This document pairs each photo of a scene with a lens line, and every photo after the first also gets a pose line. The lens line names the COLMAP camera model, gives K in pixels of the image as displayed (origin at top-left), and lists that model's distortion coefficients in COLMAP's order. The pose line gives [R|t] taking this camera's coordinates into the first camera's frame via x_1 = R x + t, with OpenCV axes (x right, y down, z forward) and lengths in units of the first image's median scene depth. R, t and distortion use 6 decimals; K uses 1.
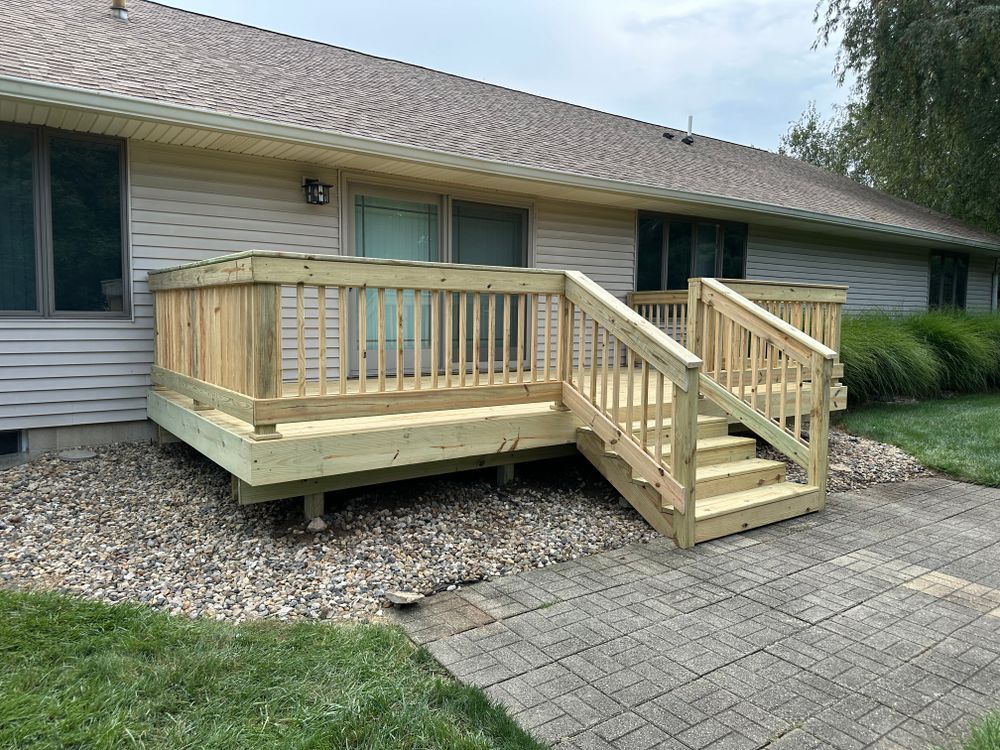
lens RADIAL K [[707.4, 0, 503.1], [0, 707.4, 367.5], [0, 0, 1]] dist [0.040206, -0.053745]
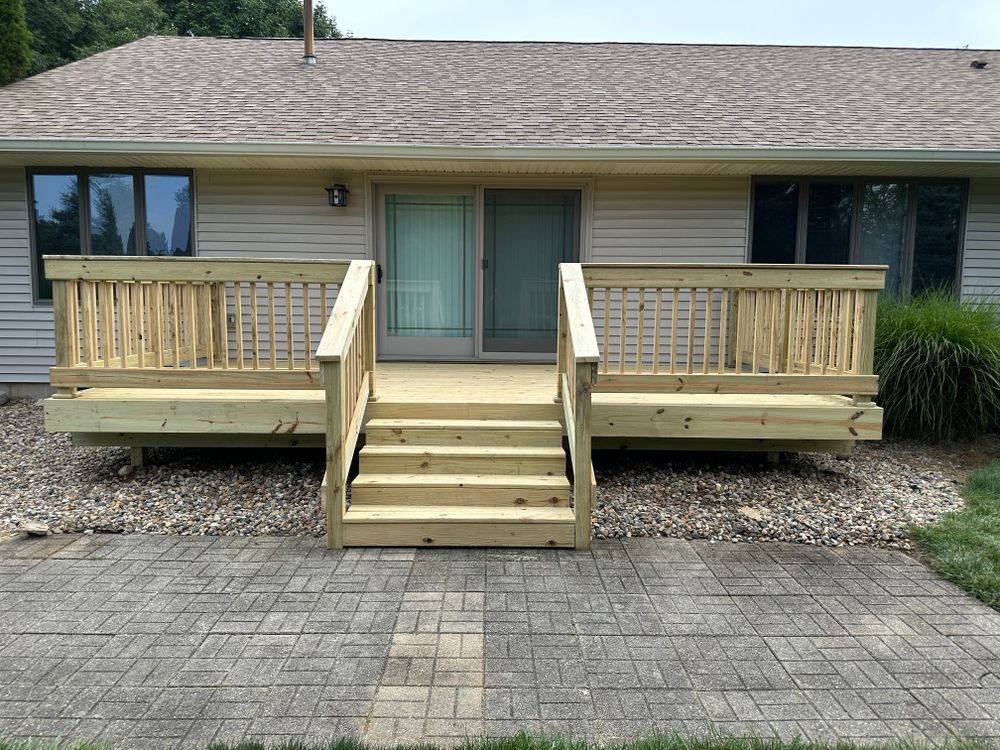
lens RADIAL K [[707.4, 0, 500.0], [0, 707.4, 381.1], [0, 0, 1]] dist [0.040206, -0.053745]
pose [[0.813325, 0.063955, -0.578284, 0.895300], [-0.044529, 0.997867, 0.047731, -0.025073], [0.580103, -0.013071, 0.814438, 0.323199]]
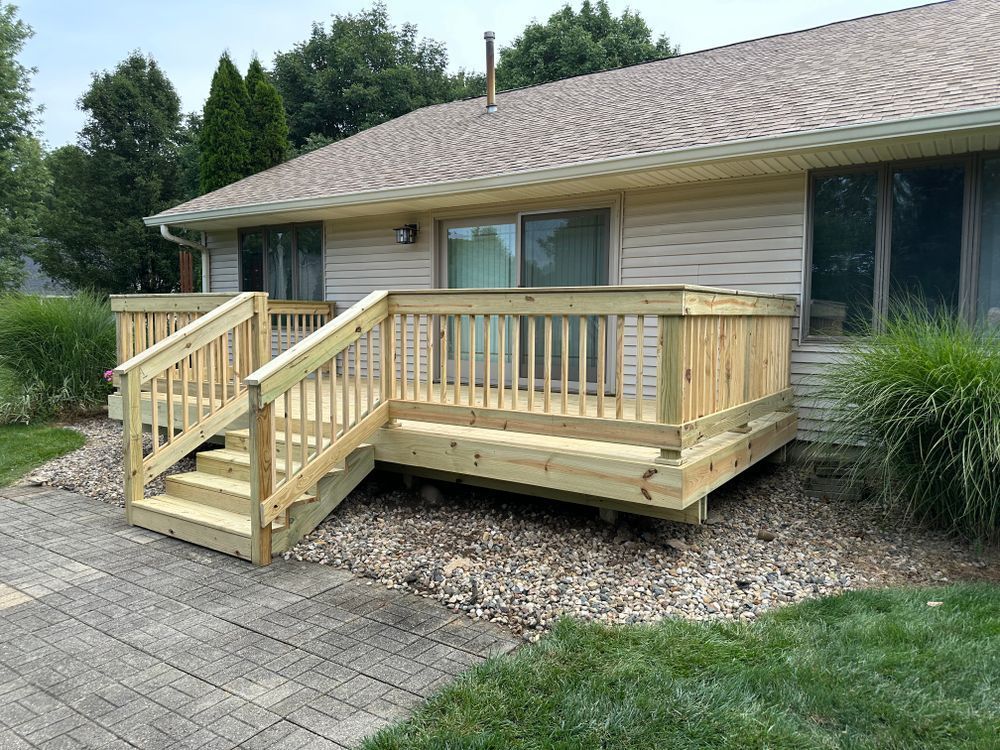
lens RADIAL K [[707.4, 0, 495.4], [0, 707.4, 365.1], [0, 0, 1]] dist [0.040206, -0.053745]
pose [[0.341498, 0.052689, -0.938405, 1.442683], [-0.073642, 0.996858, 0.029172, -0.086563], [0.936993, 0.059144, 0.344305, 1.047610]]
